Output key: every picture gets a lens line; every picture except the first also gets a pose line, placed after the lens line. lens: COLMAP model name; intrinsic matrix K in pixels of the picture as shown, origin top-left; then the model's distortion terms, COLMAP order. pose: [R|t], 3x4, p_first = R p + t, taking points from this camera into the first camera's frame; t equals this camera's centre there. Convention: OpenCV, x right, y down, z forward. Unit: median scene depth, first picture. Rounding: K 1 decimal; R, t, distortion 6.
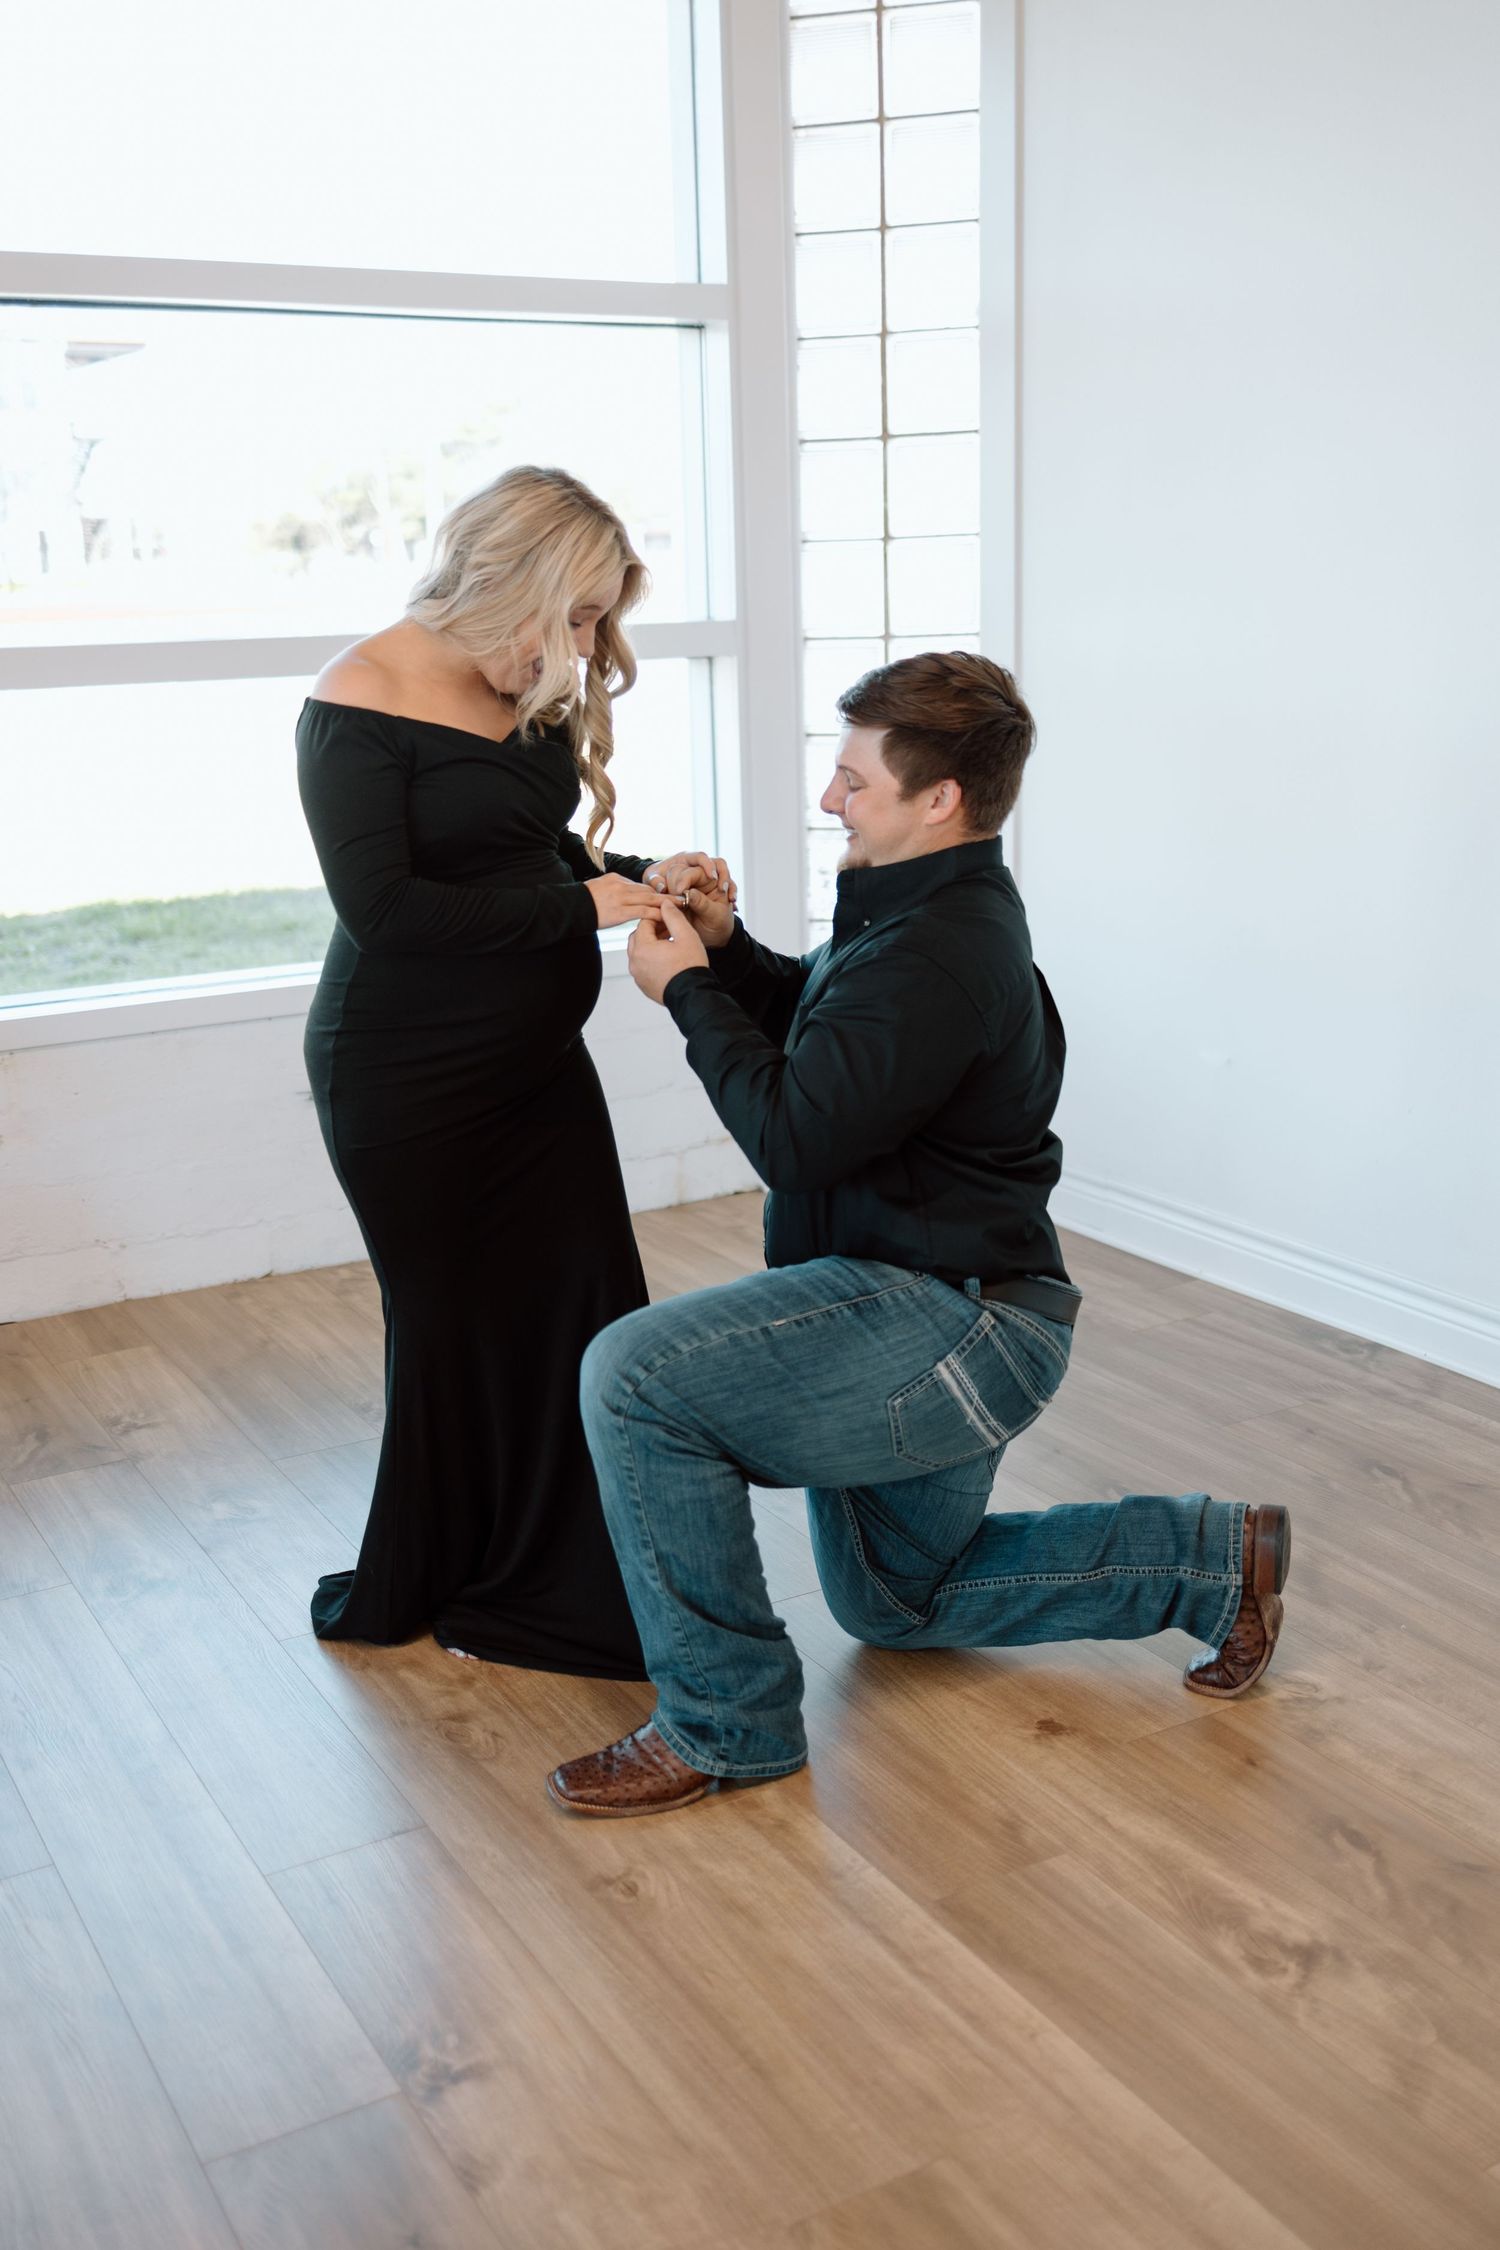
lens RADIAL K [[2312.7, 0, 703.6], [0, 2312.7, 1103.8], [0, 0, 1]] dist [0.027832, 0.000000]
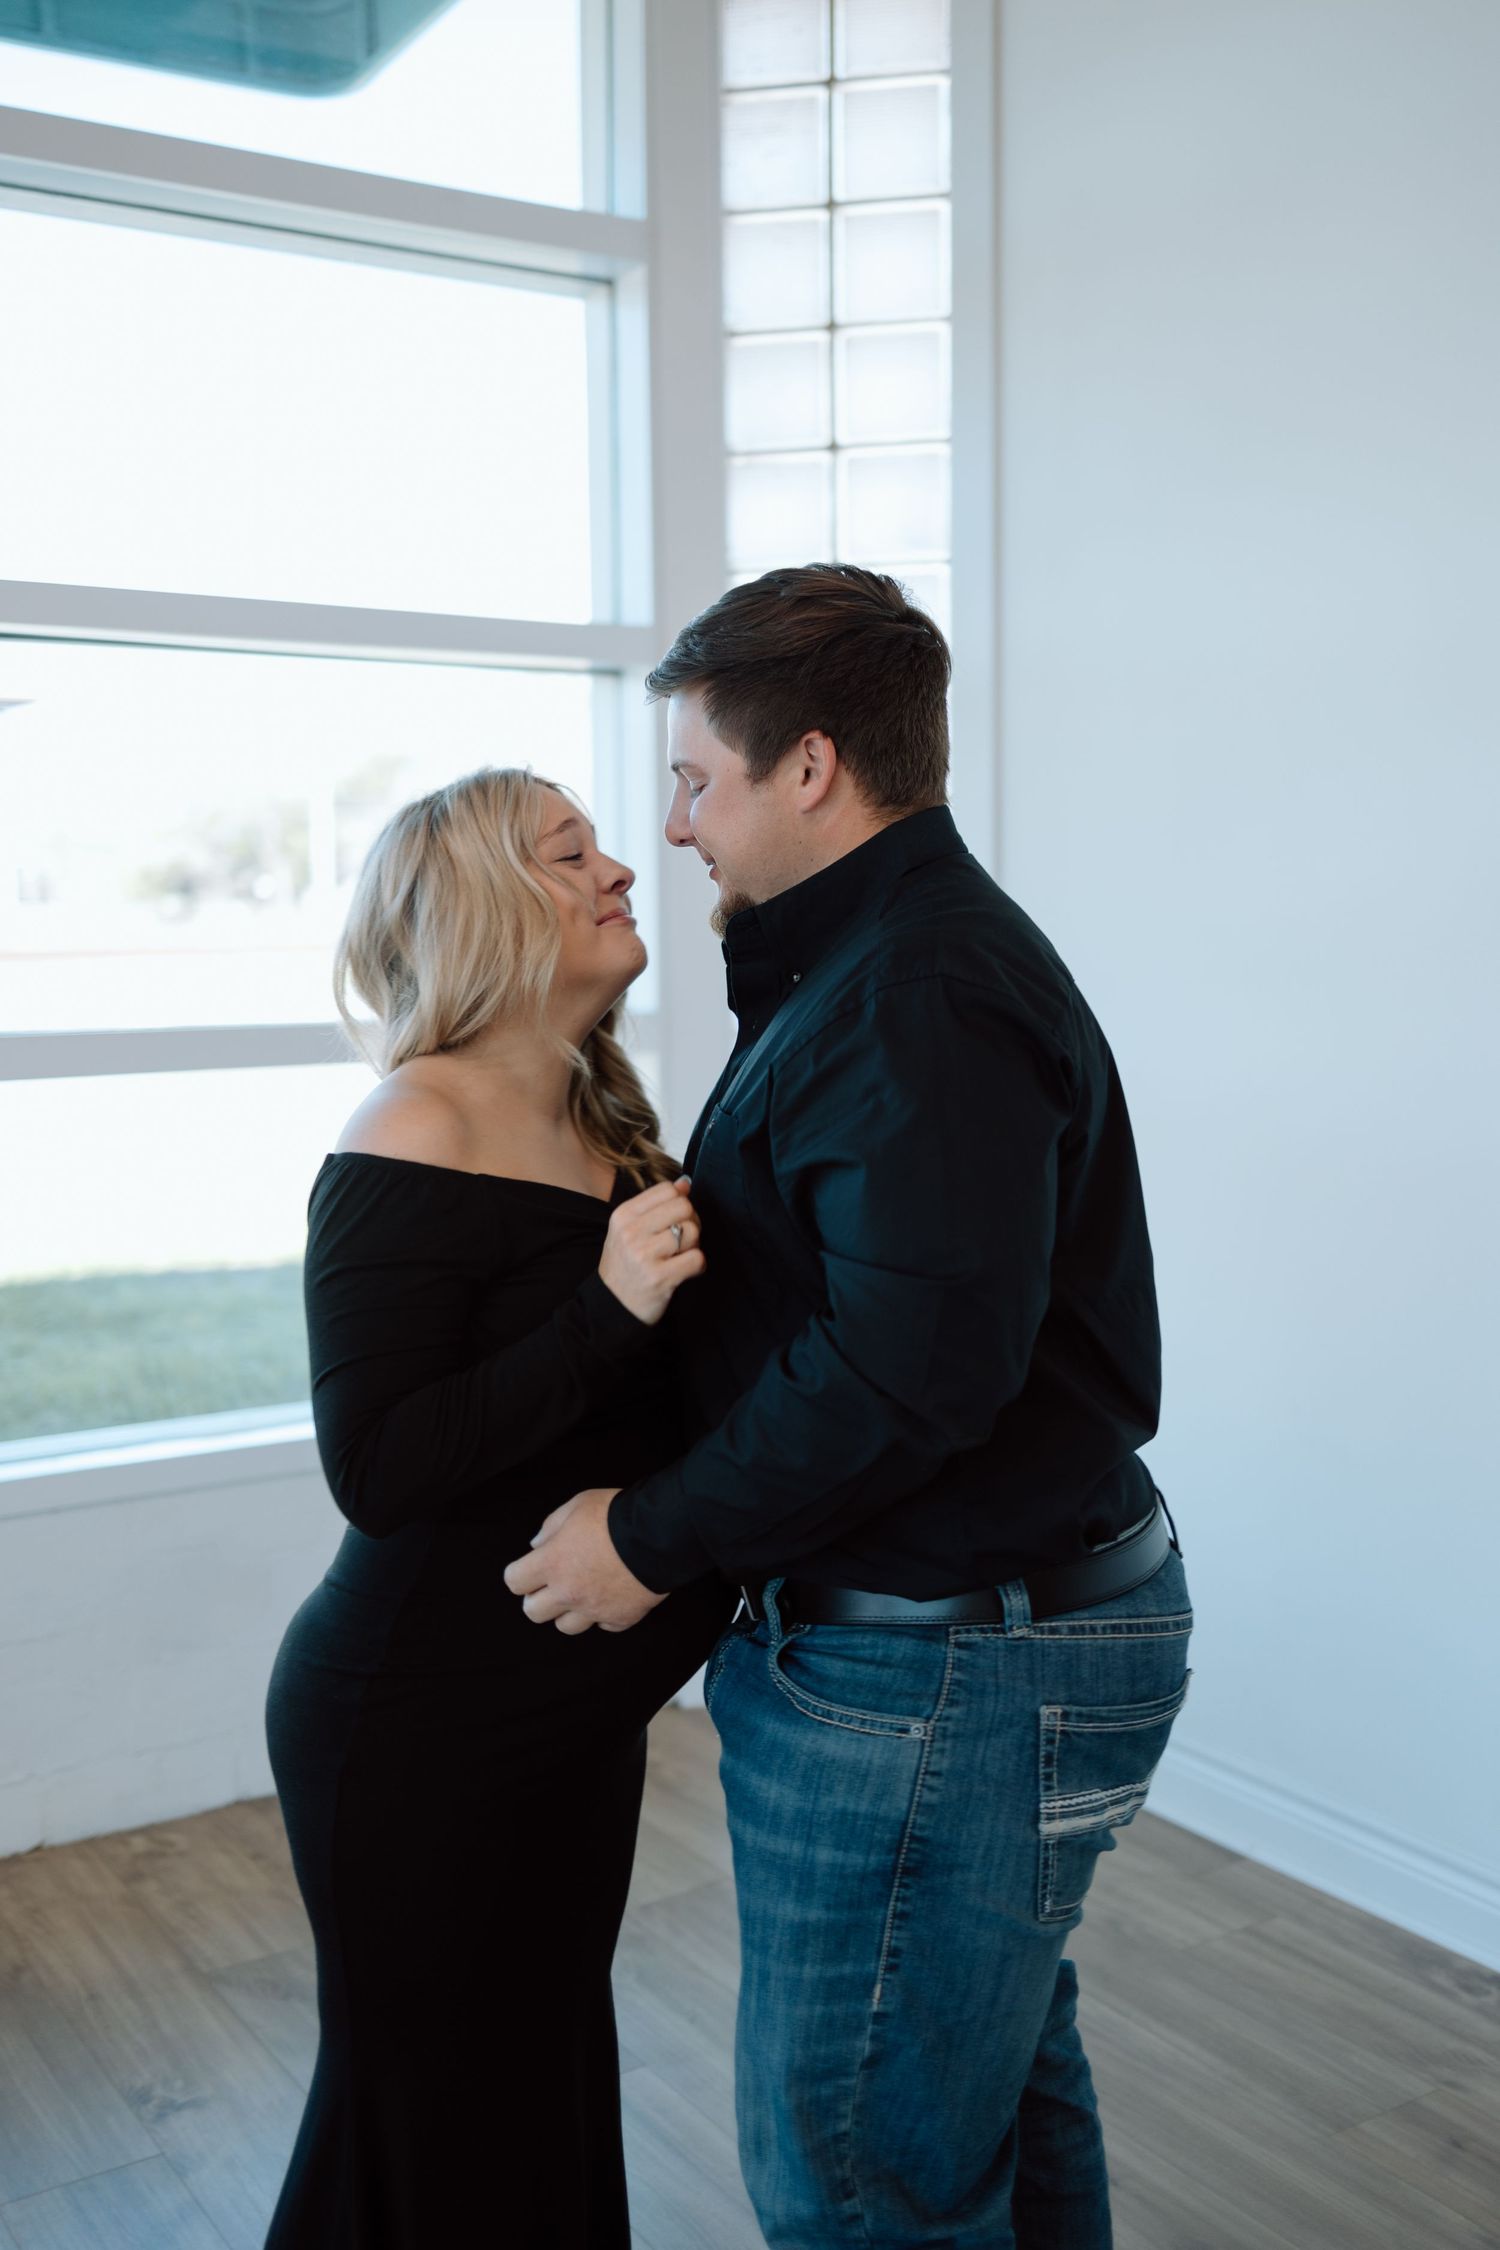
lens RADIAL K [[2312.7, 0, 763.9], [0, 2312.7, 1103.4], [0, 0, 1]] dist [0.027832, 0.000000]
pose [[0.997011, 0.011684, 0.076375, -0.017611], [-0.000256, 0.988993, -0.147961, -0.091409], [-0.077263, 0.147499, 0.986040, 0.312895]]
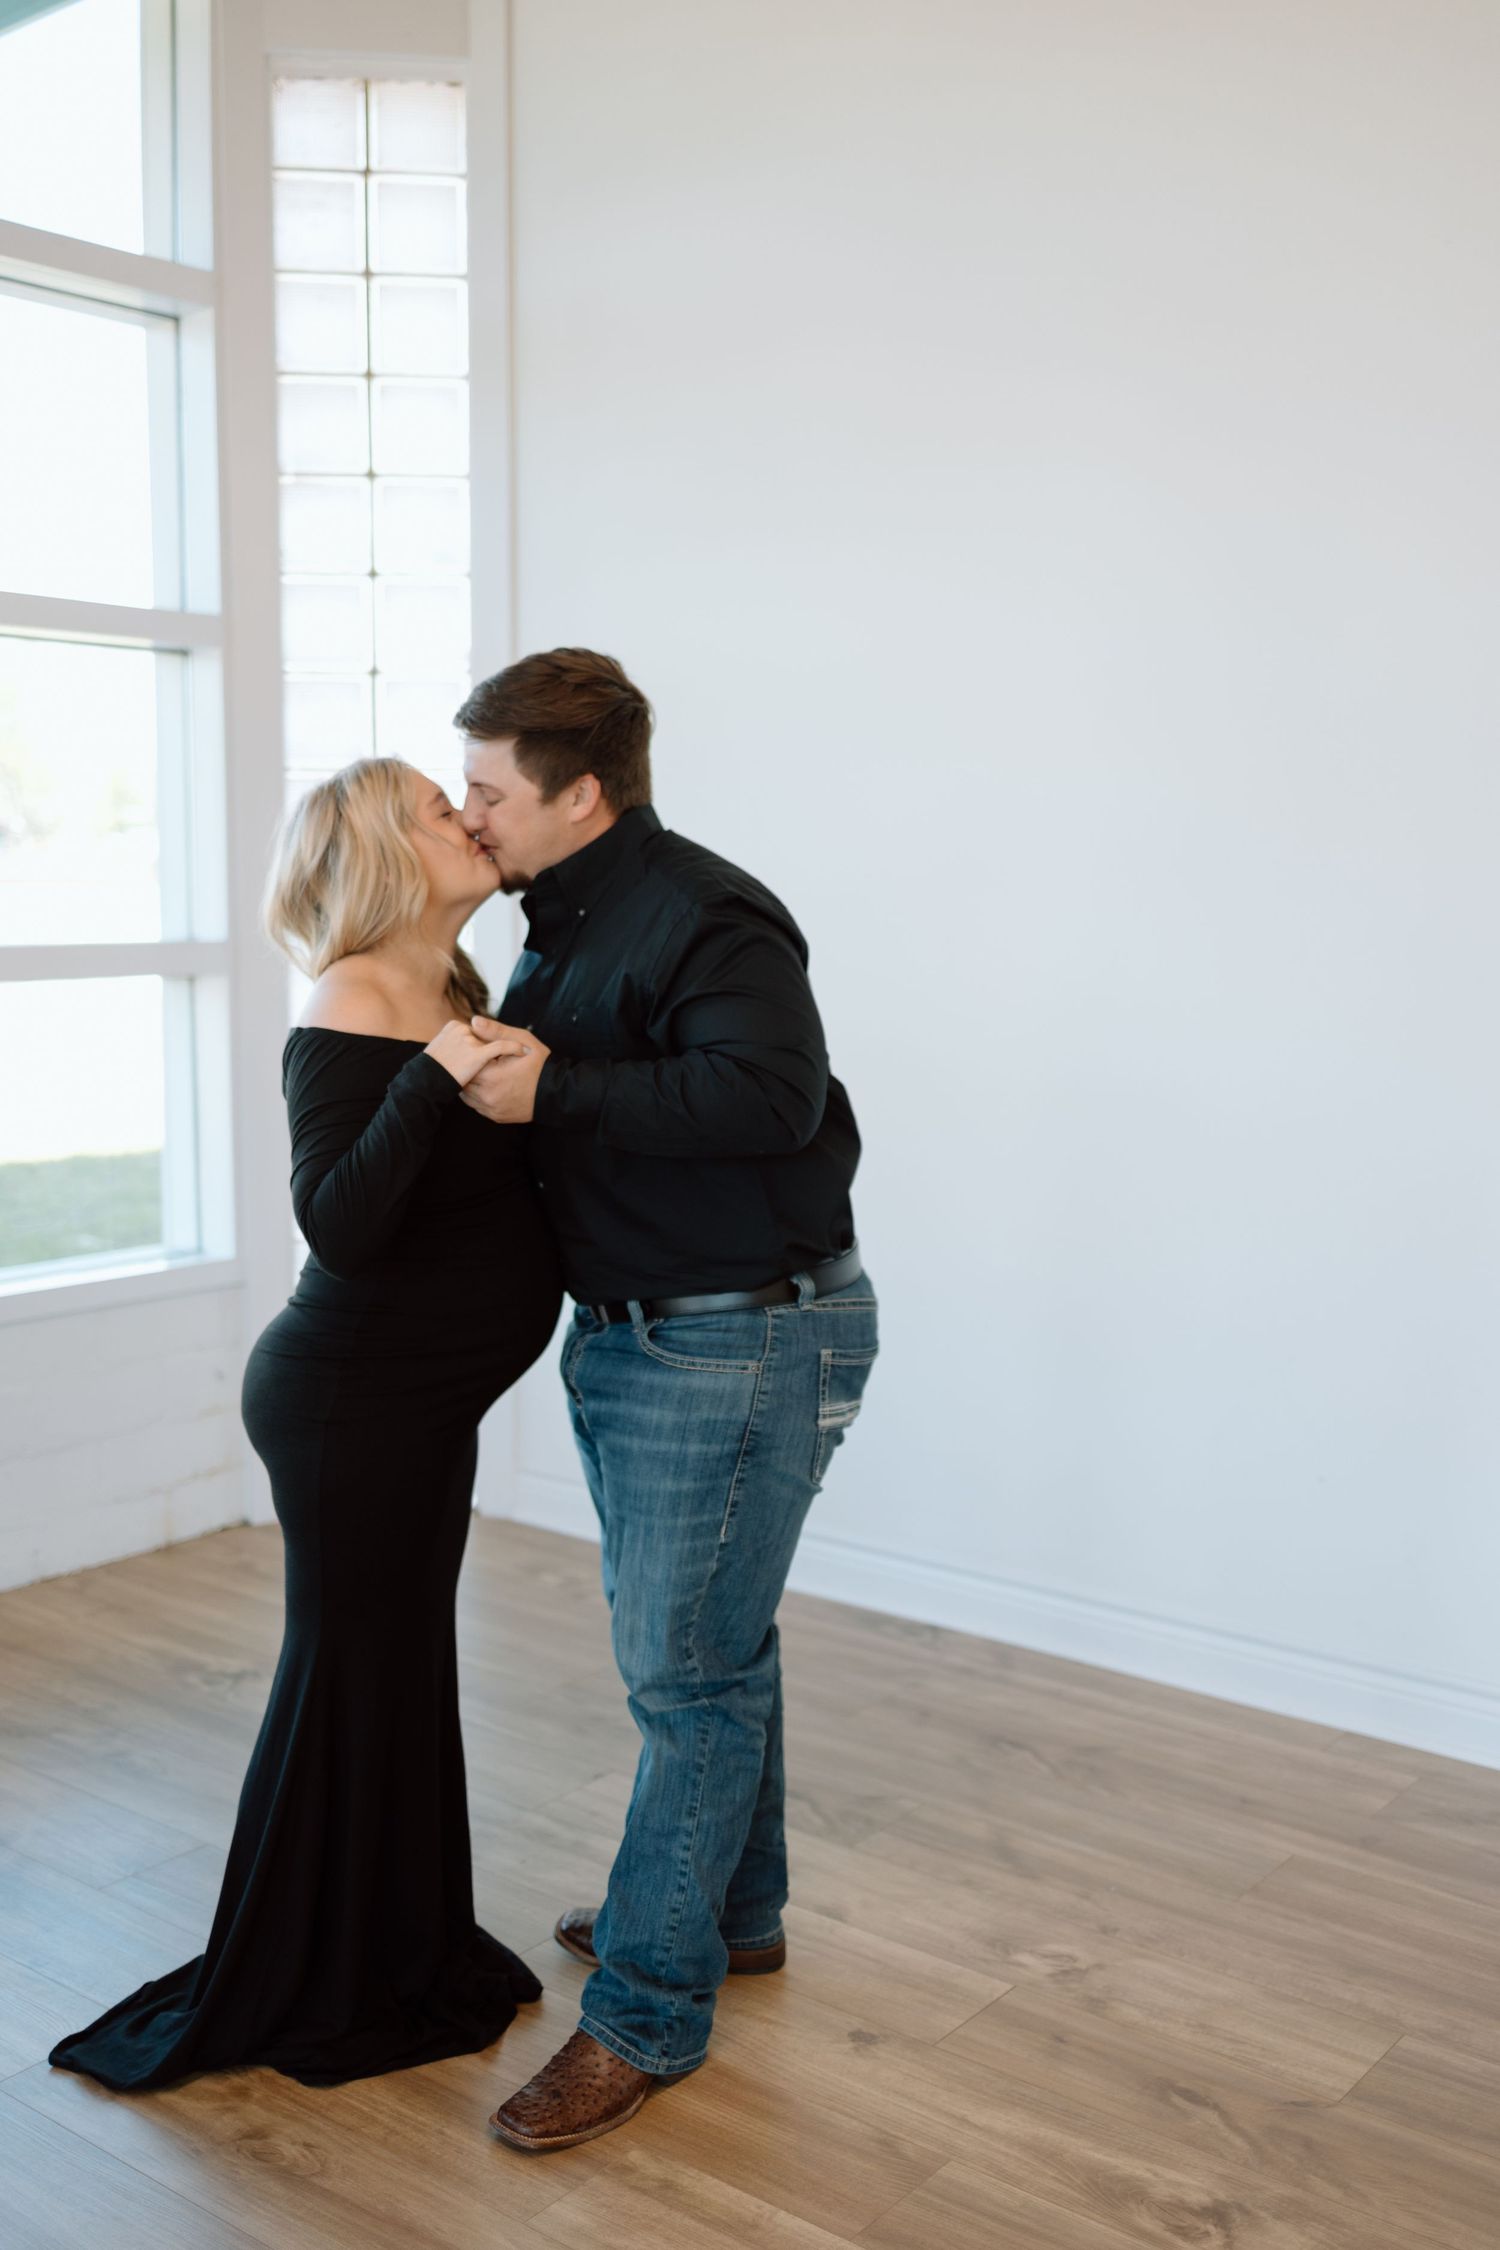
lens RADIAL K [[2312.7, 0, 733.2], [0, 2312.7, 1112.8], [0, 0, 1]] dist [0.027832, 0.000000]
pose [[0.923147, -0.007256, 0.384379, -0.286665], [0.054638, 0.992149, -0.112492, -0.022240], [-0.380545, 0.124849, 0.916296, 0.033405]]
